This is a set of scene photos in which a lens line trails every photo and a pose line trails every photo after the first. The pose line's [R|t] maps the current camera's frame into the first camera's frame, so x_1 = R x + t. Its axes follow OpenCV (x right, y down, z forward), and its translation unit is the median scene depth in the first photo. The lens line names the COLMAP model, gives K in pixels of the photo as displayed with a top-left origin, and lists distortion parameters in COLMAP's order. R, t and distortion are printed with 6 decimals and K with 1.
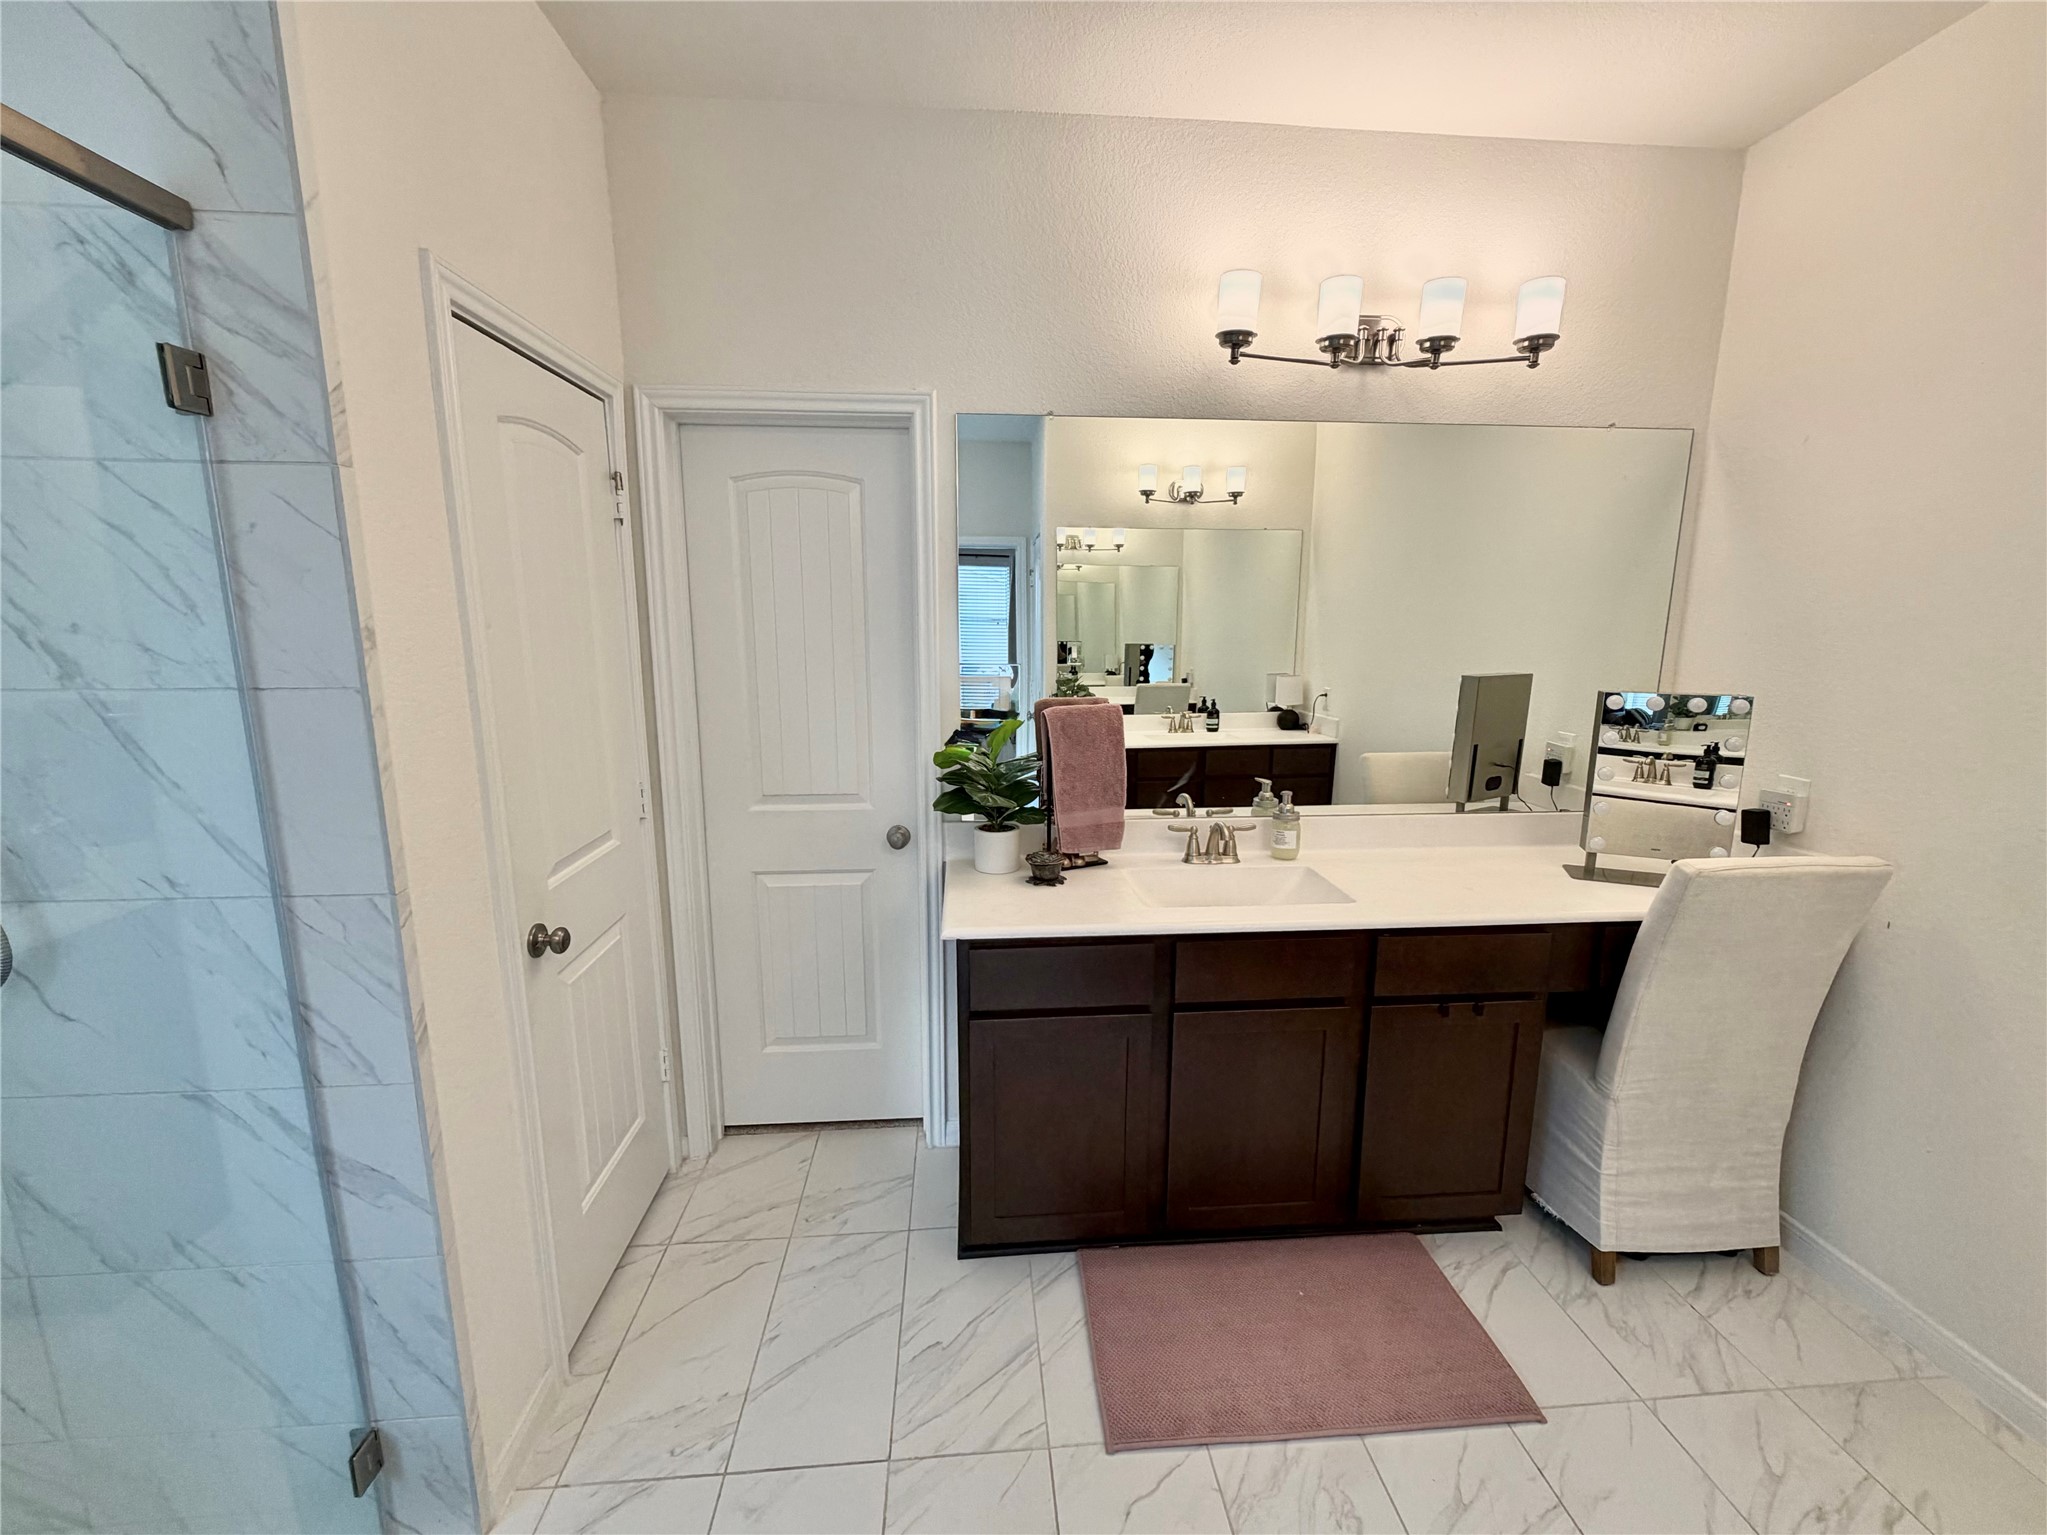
lens RADIAL K [[815.0, 0, 1034.6], [0, 815.0, 764.7], [0, 0, 1]] dist [-0.002329, 0.000812]
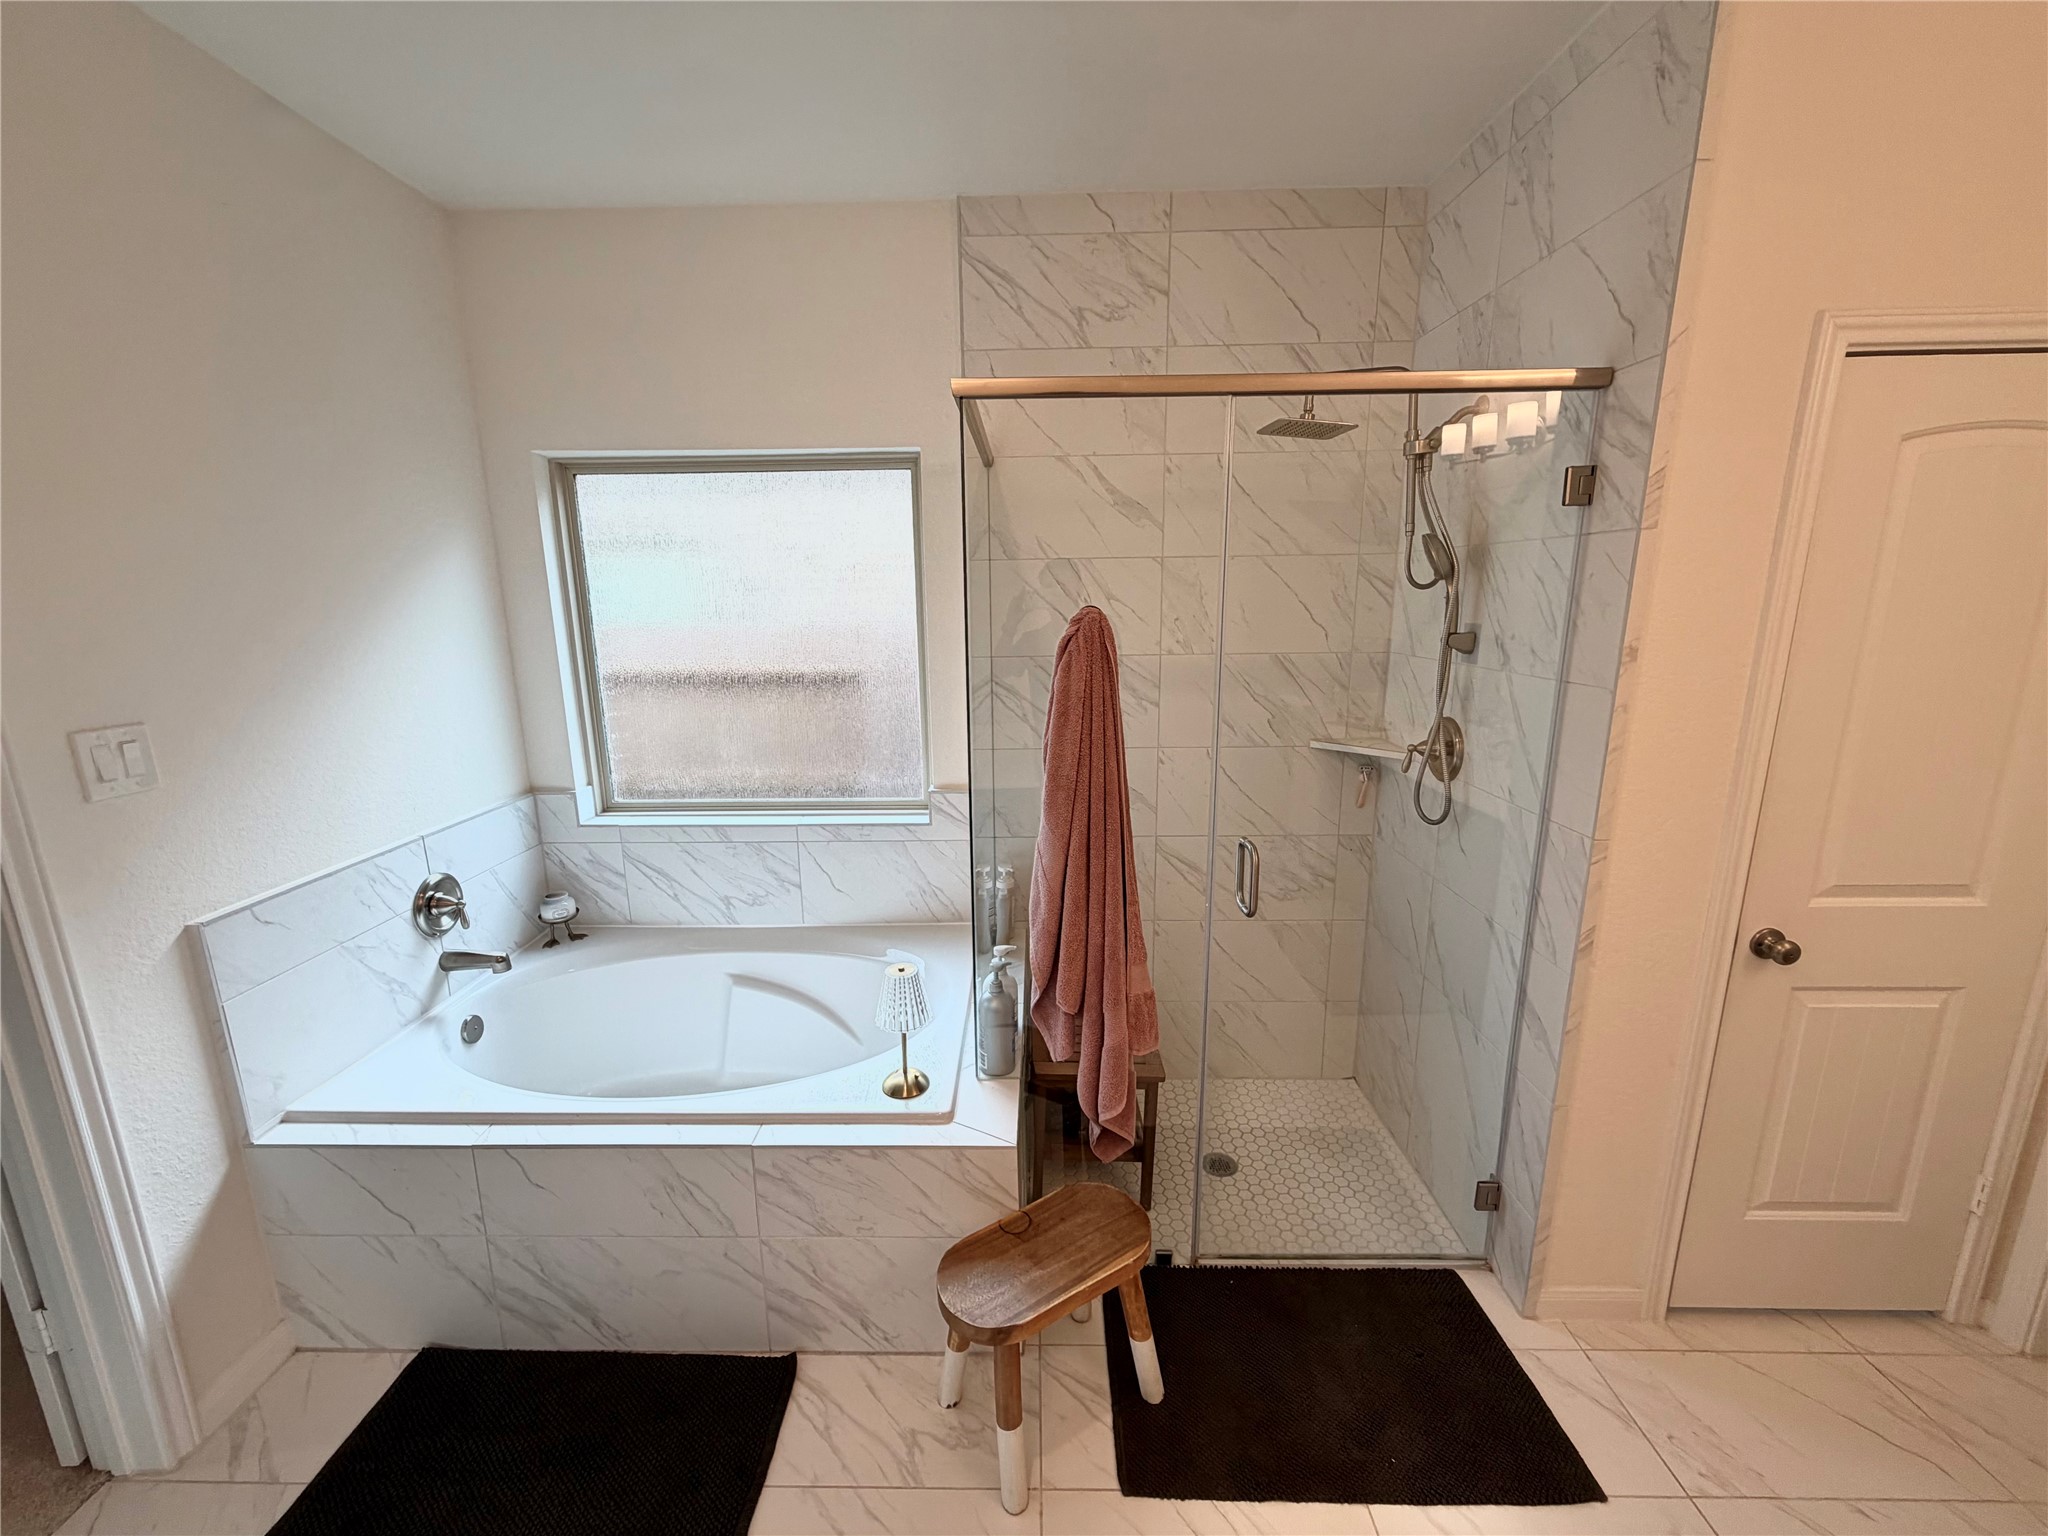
lens RADIAL K [[815.4, 0, 1007.5], [0, 815.4, 771.0], [0, 0, 1]] dist [-0.002329, 0.000812]
pose [[-0.109779, 0.210445, -0.971422, 0.602044], [-0.161407, 0.960583, 0.226337, -0.098552], [0.980763, 0.181642, -0.071485, 0.101564]]
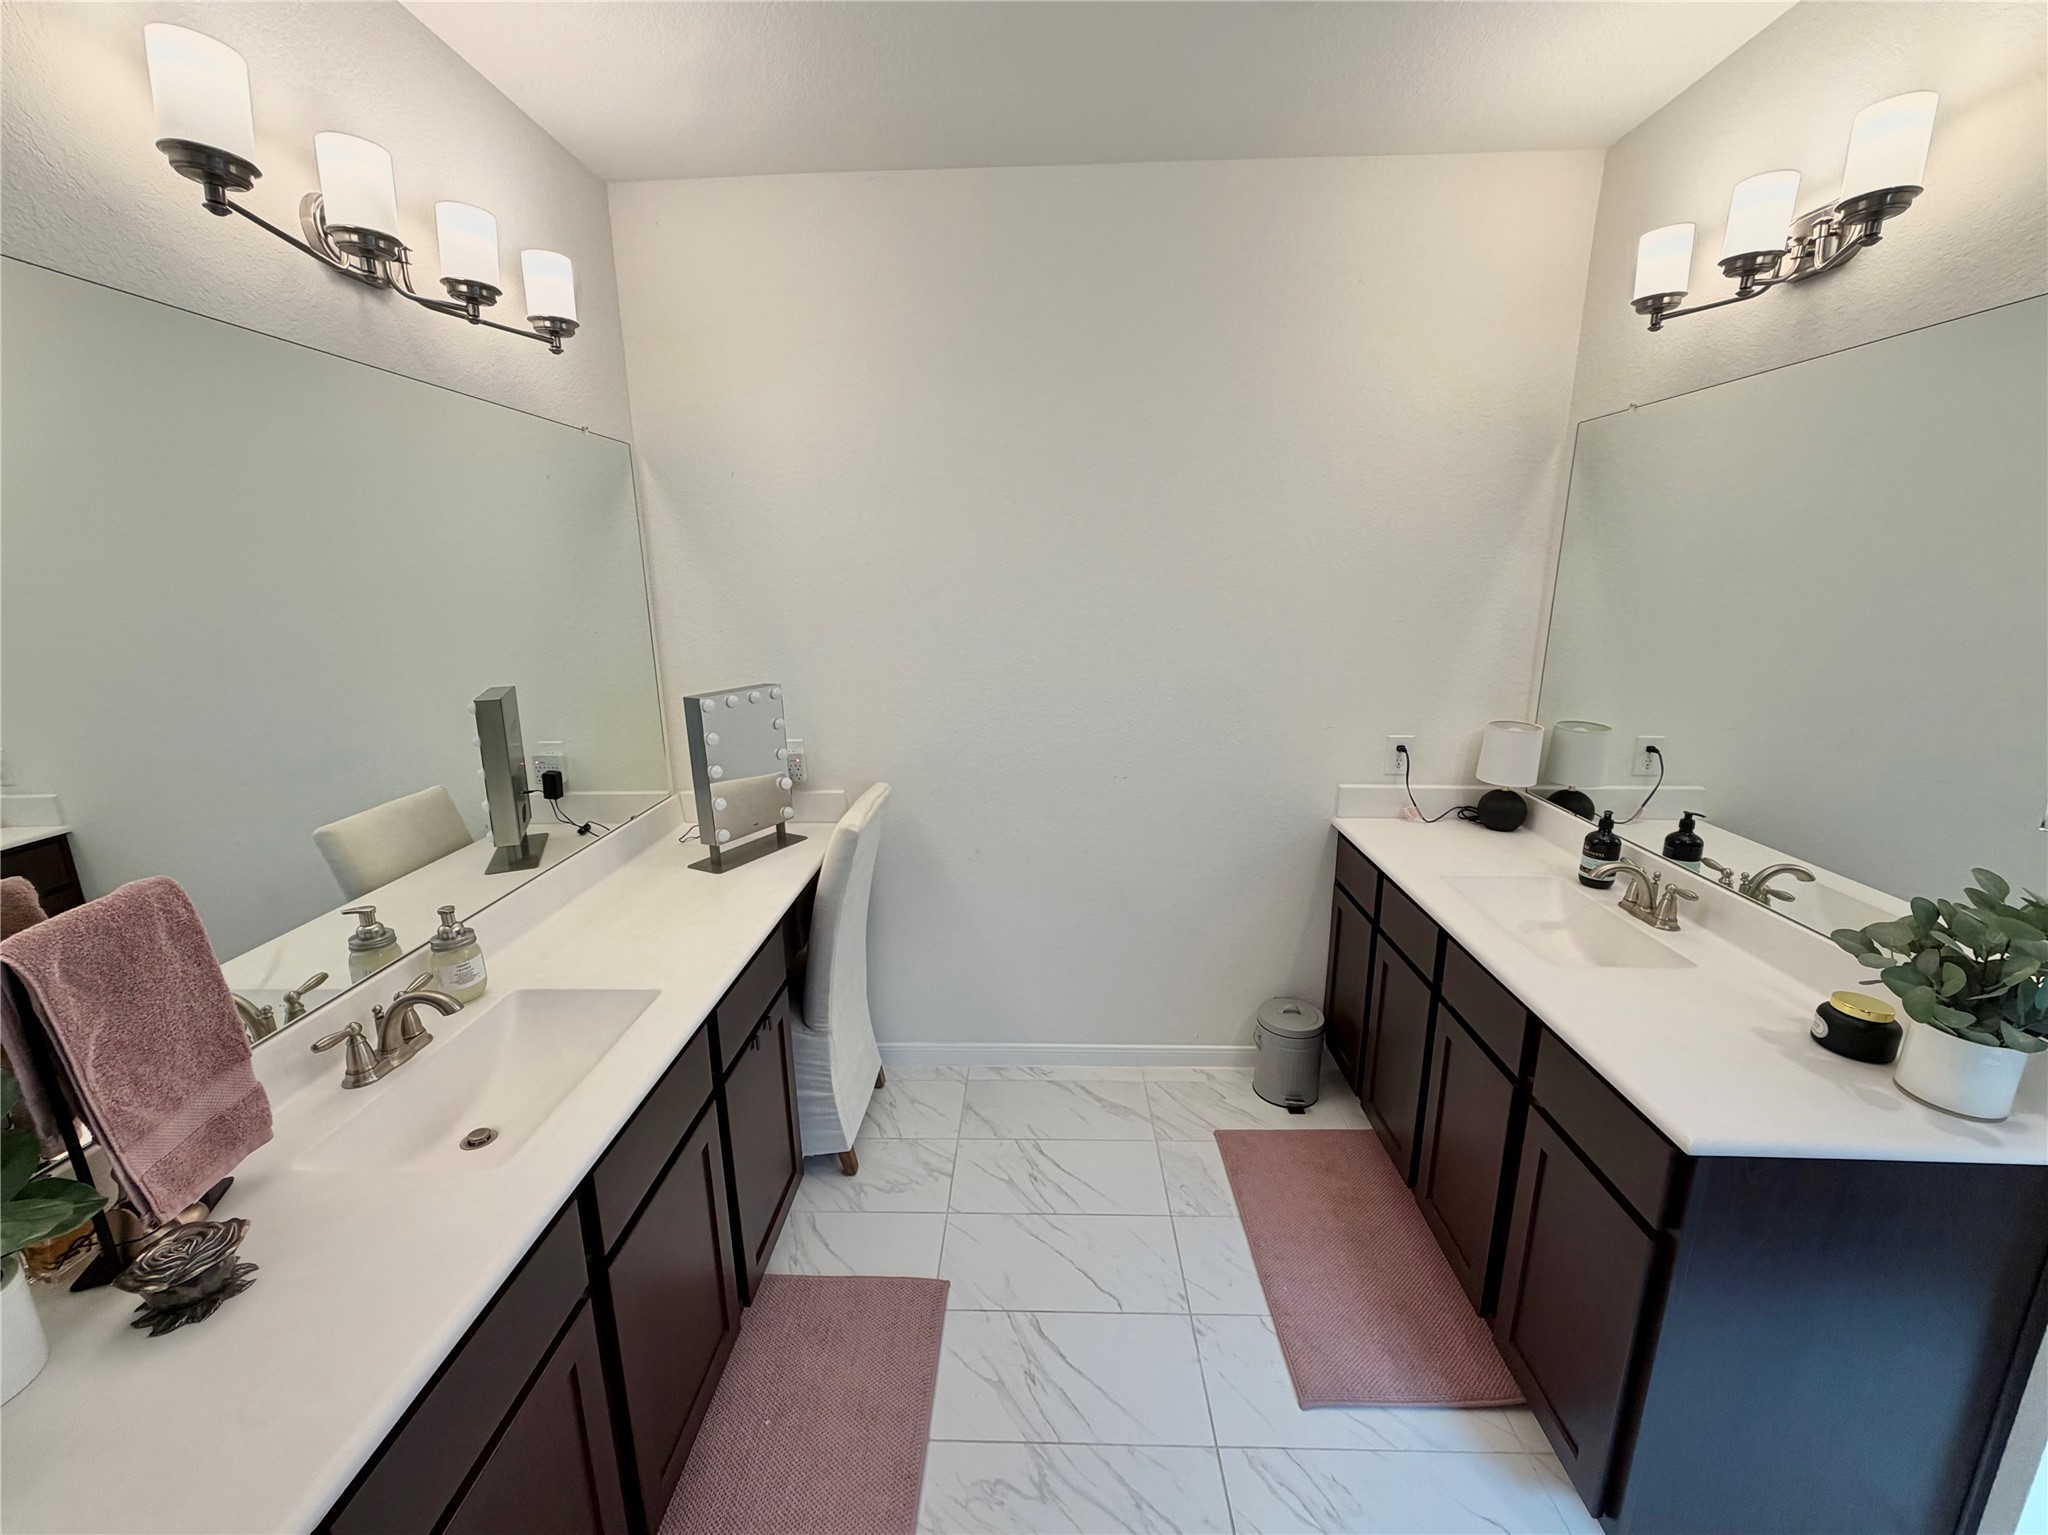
lens RADIAL K [[815.4, 0, 1008.1], [0, 815.4, 773.3], [0, 0, 1]] dist [-0.002329, 0.000812]
pose [[0.134147, -0.237900, 0.961981, -0.521231], [0.190101, 0.958904, 0.210630, -0.260458], [-0.972556, 0.154618, 0.173859, 0.794875]]
